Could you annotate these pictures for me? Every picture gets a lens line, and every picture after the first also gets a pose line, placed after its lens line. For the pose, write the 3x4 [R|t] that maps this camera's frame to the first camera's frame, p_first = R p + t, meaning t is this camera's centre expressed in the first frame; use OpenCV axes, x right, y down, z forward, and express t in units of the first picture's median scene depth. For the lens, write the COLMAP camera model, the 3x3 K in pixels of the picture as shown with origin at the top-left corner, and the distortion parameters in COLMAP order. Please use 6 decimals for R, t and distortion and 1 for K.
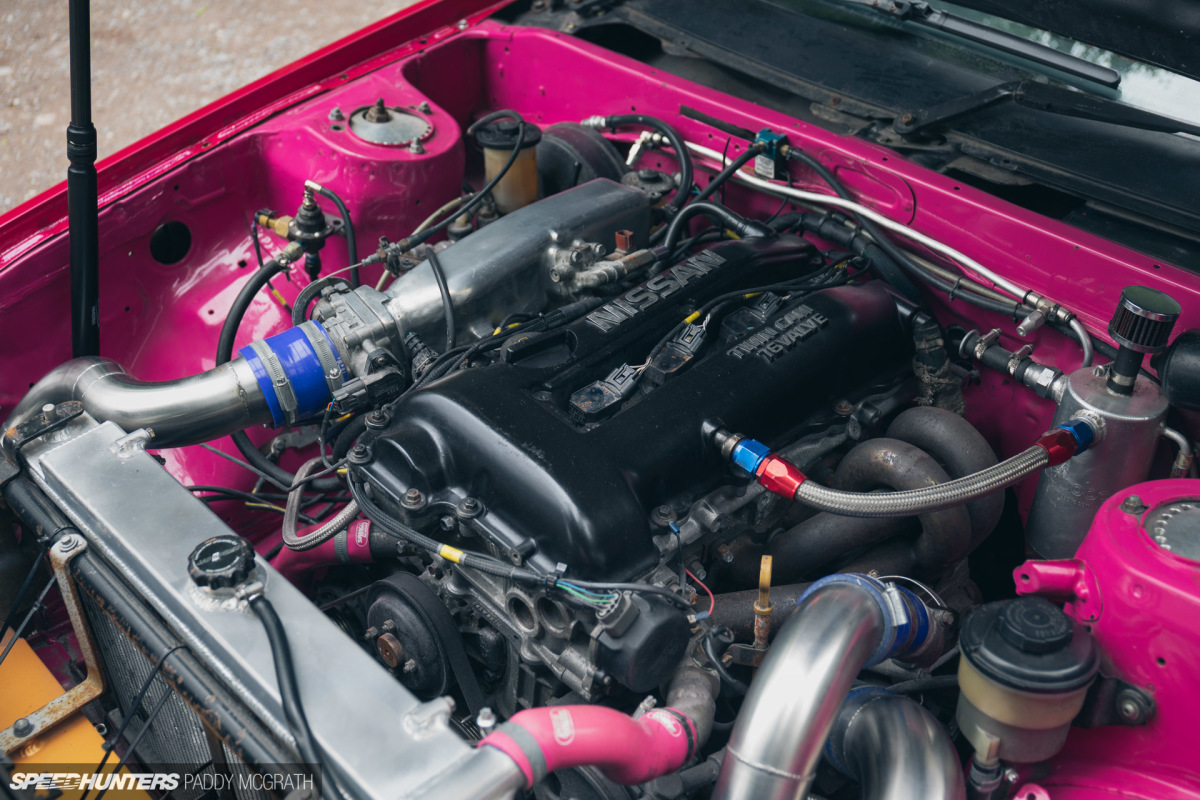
lens RADIAL K [[1416.8, 0, 600.0], [0, 1416.8, 400.0], [0, 0, 1]] dist [-0.042507, -0.019208]
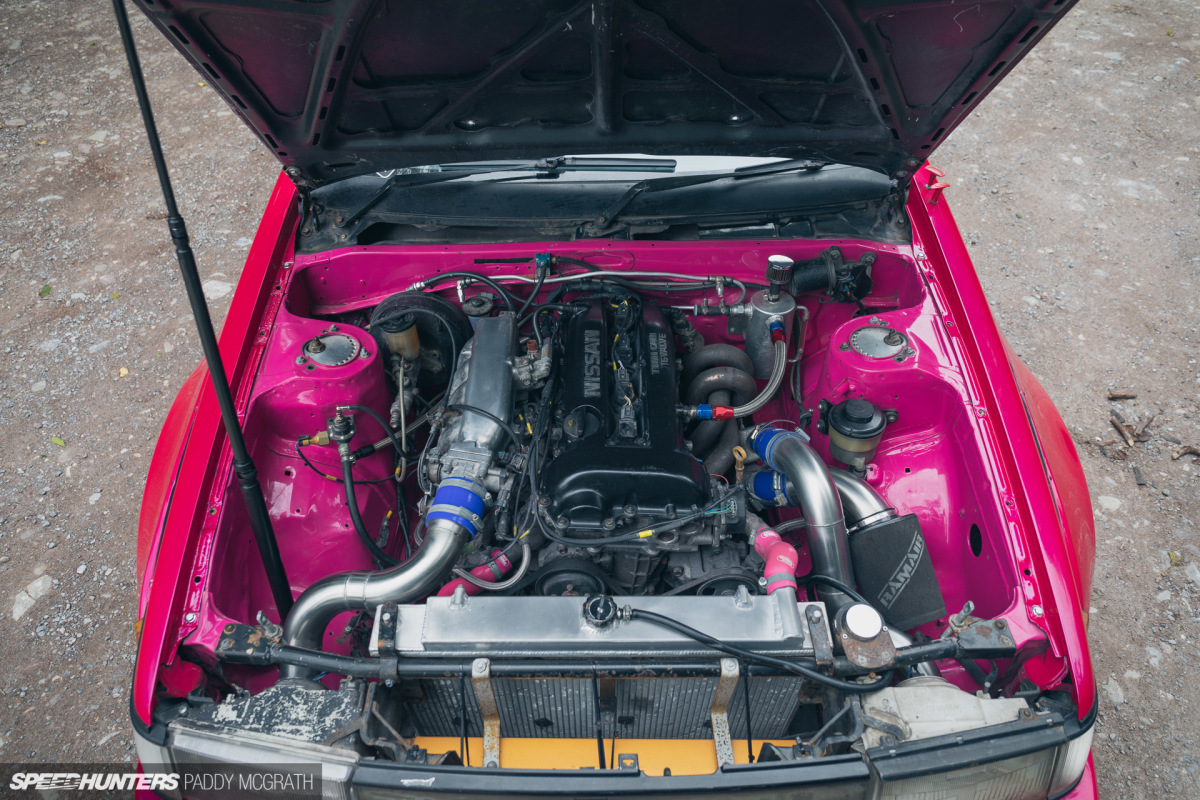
lens RADIAL K [[835.4, 0, 600.5], [0, 835.4, 382.6], [0, 0, 1]] dist [0.001078, -0.000247]
pose [[0.677187, -0.518983, 0.521607, -0.627406], [0.421736, 0.854654, 0.302827, -0.441074], [-0.602956, 0.014910, 0.797635, 0.085966]]
